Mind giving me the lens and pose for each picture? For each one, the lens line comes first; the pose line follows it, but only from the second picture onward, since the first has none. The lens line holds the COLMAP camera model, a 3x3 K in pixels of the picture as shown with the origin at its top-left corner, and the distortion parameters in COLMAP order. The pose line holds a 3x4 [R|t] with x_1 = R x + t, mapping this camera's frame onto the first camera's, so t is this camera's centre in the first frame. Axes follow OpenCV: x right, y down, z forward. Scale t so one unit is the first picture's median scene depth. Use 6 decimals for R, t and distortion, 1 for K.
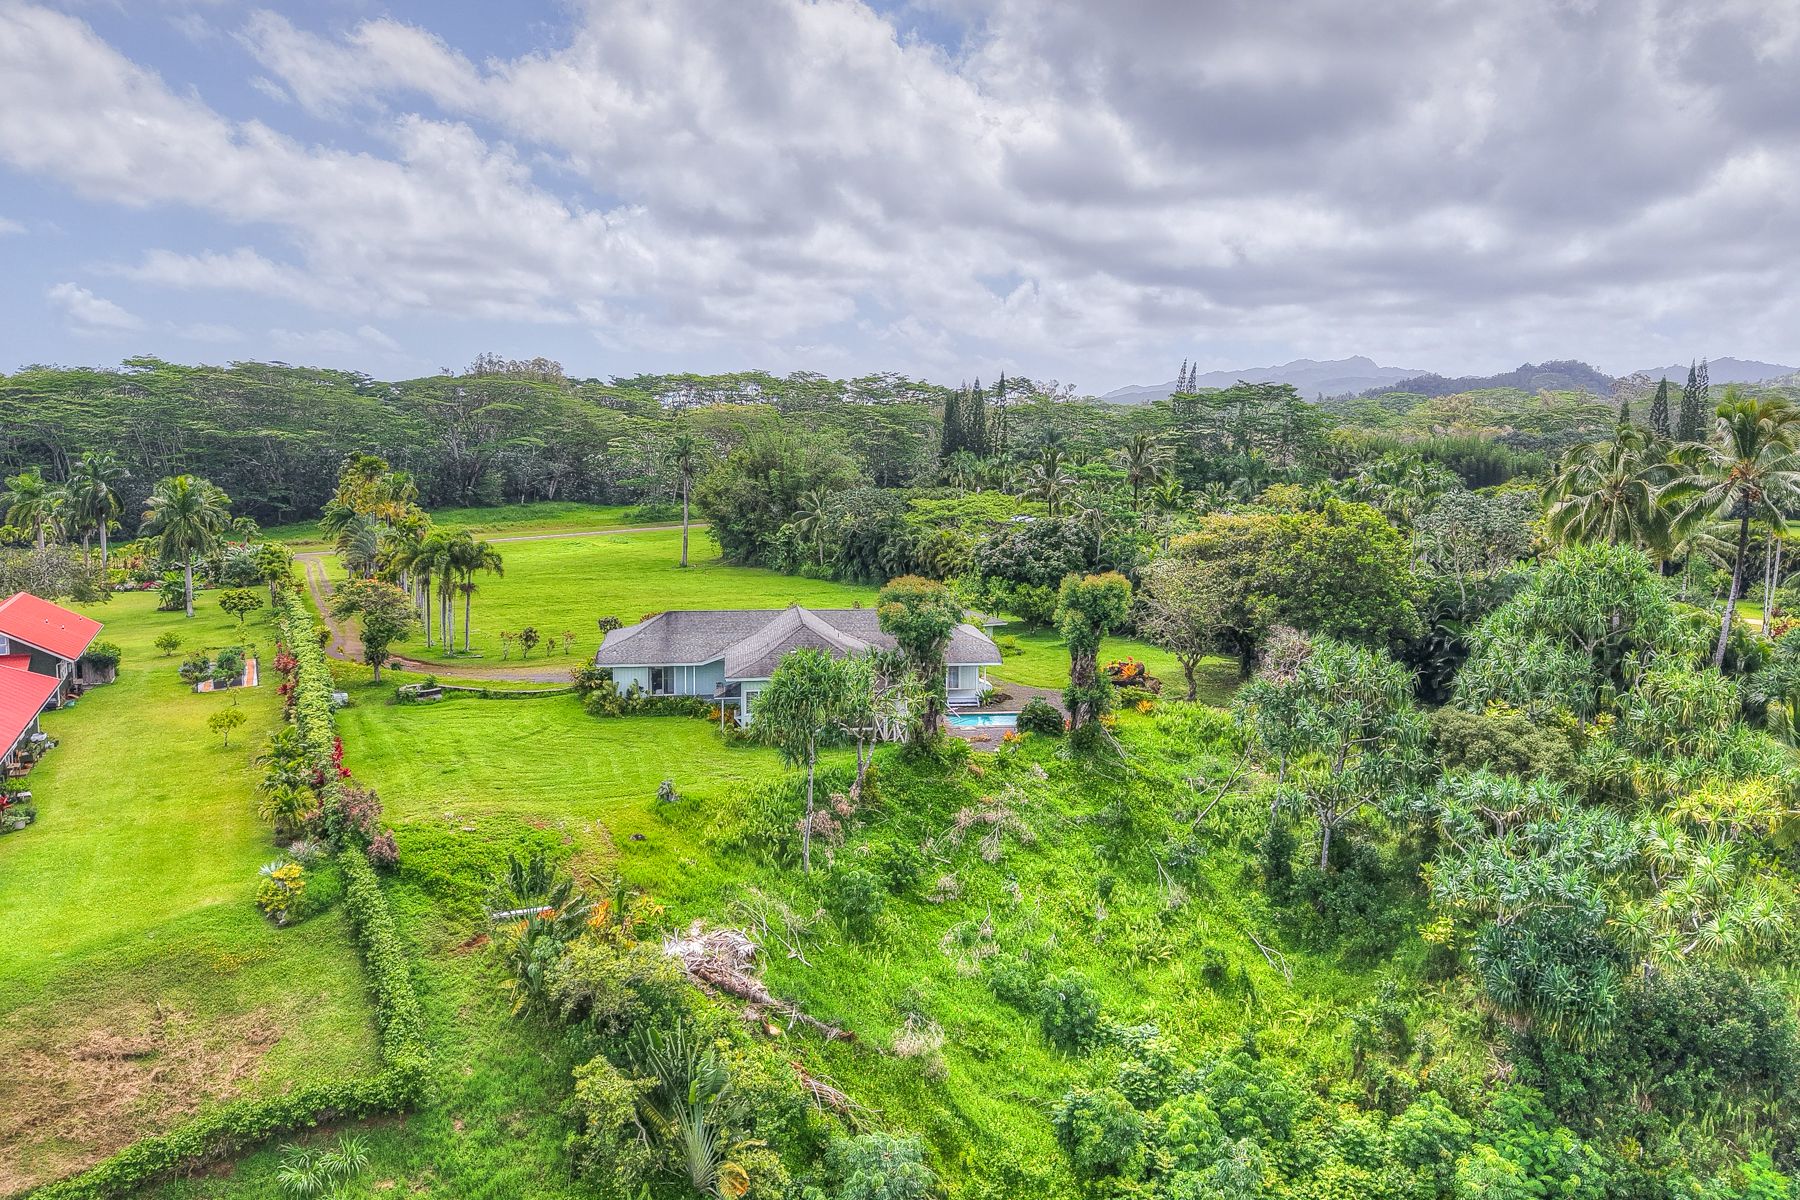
lens RADIAL K [[1310.0, 0, 904.3], [0, 1310.0, 605.6], [0, 0, 1]] dist [0.084498, -0.125250]
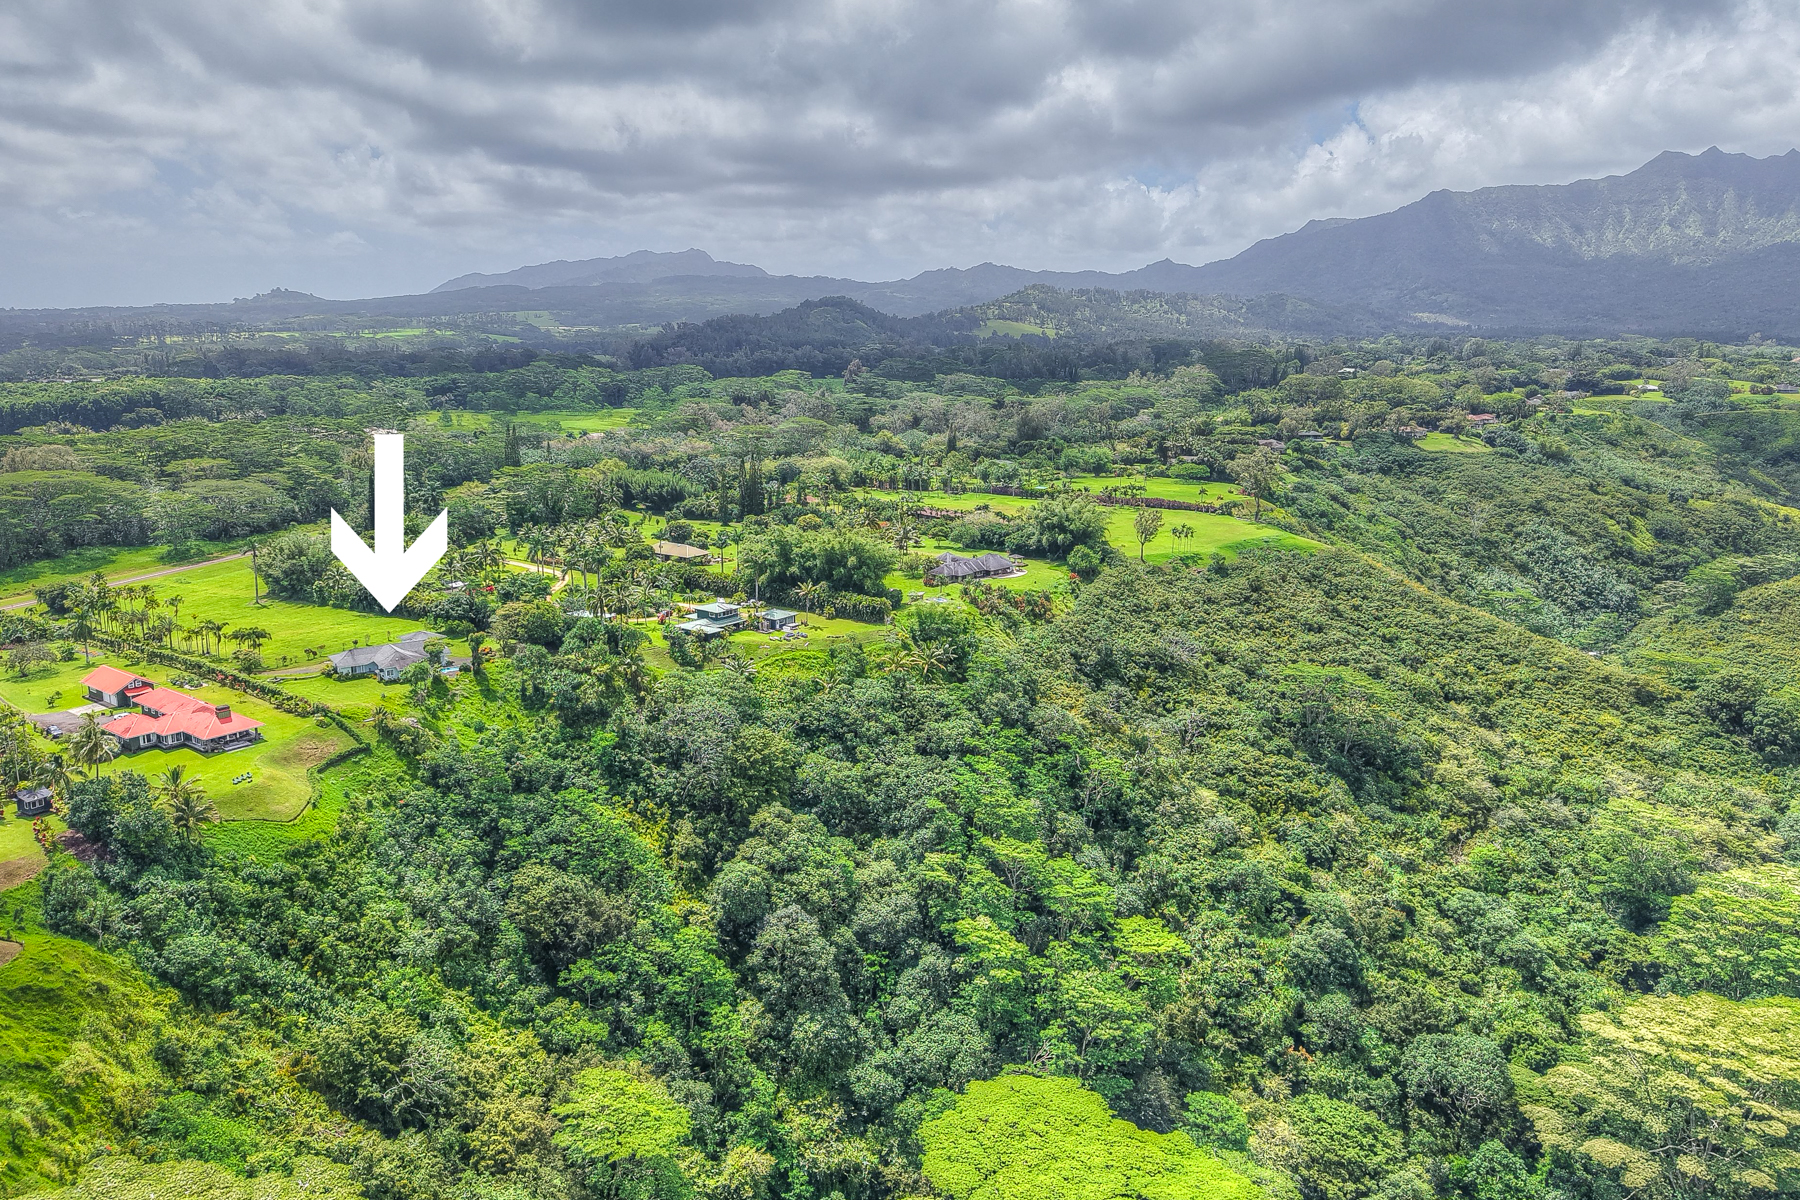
lens RADIAL K [[1316.8, 0, 900.0], [0, 1316.8, 600.0], [0, 0, 1]] dist [0.088467, -0.136060]
pose [[0.896138, -0.104314, 0.431340, -0.500804], [0.070157, 0.993059, 0.094402, -0.472944], [-0.438194, -0.054336, 0.897237, -3.707860]]
